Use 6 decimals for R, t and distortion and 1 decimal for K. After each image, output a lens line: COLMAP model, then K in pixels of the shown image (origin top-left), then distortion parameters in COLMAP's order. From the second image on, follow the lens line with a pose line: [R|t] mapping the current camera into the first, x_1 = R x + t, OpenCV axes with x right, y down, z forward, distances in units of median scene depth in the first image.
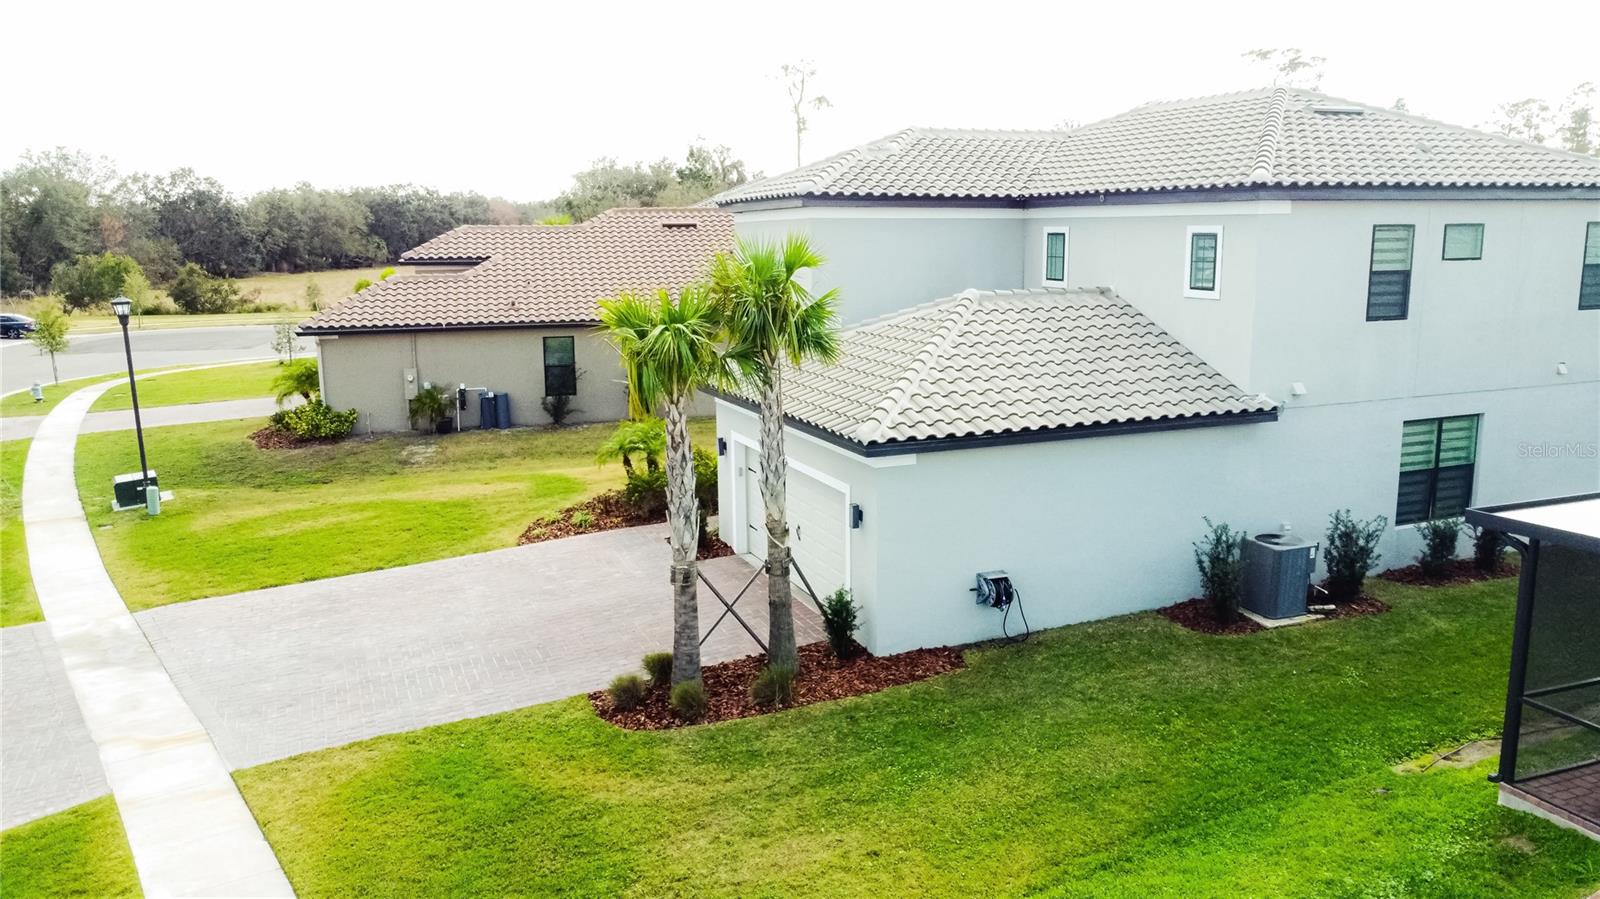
lens RADIAL K [[1216.8, 0, 793.1], [0, 1216.8, 443.2], [0, 0, 1]] dist [0.004115, -0.009486]
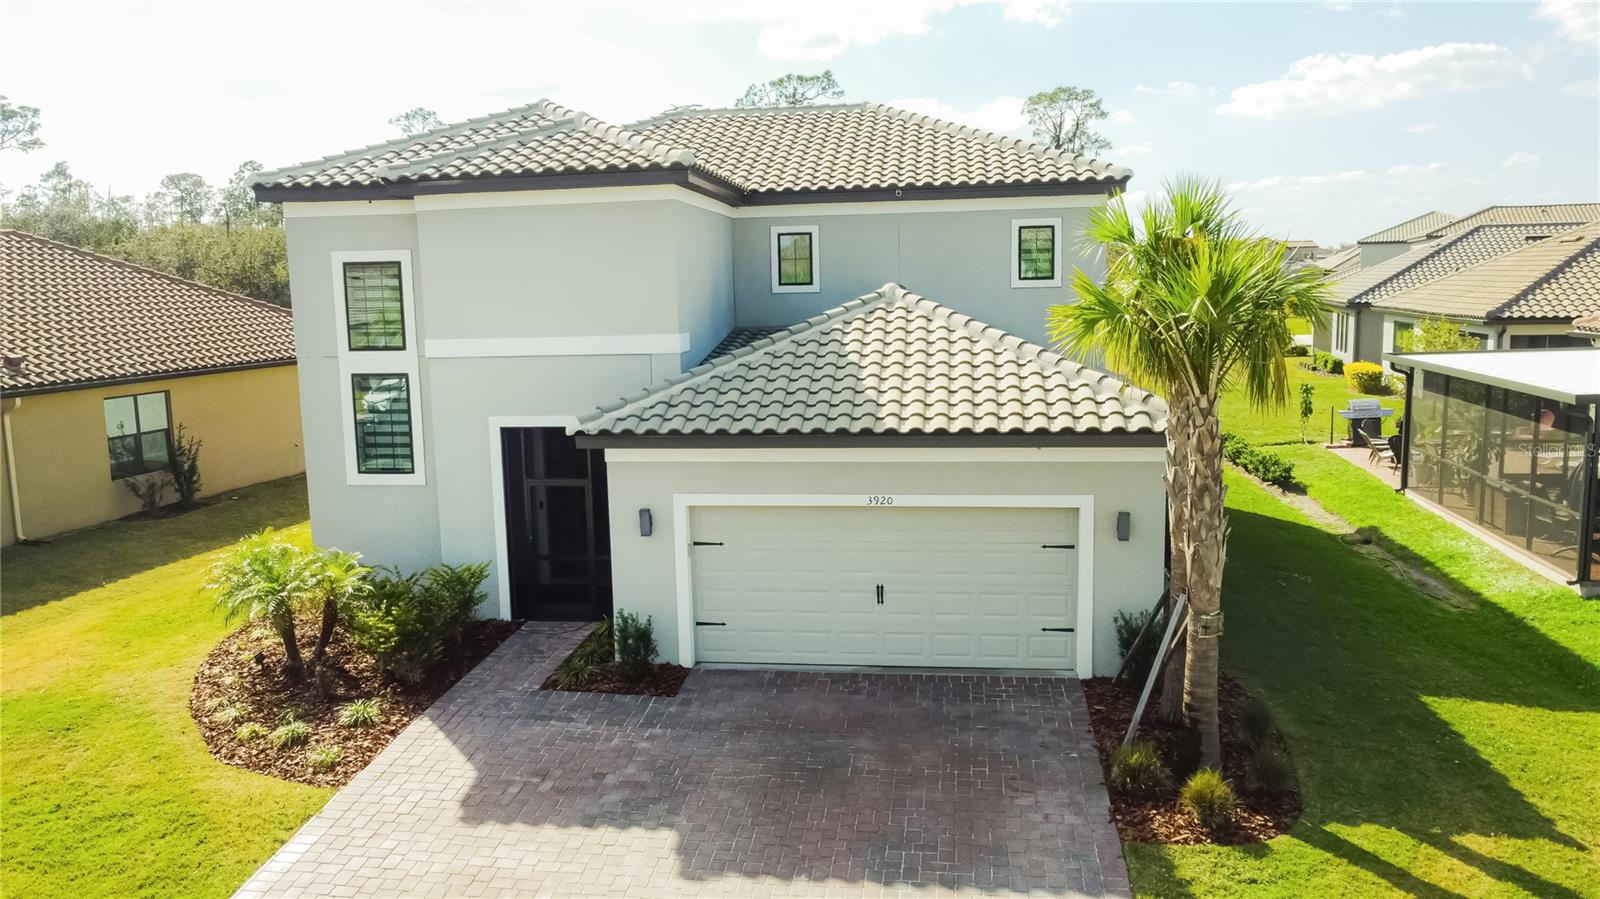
lens RADIAL K [[1216.8, 0, 793.1], [0, 1216.8, 443.2], [0, 0, 1]] dist [0.004115, -0.009486]
pose [[0.490976, -0.117959, 0.863150, -0.692276], [0.170084, 0.984703, 0.037824, -0.060954], [-0.854408, 0.128238, 0.503529, 0.659436]]
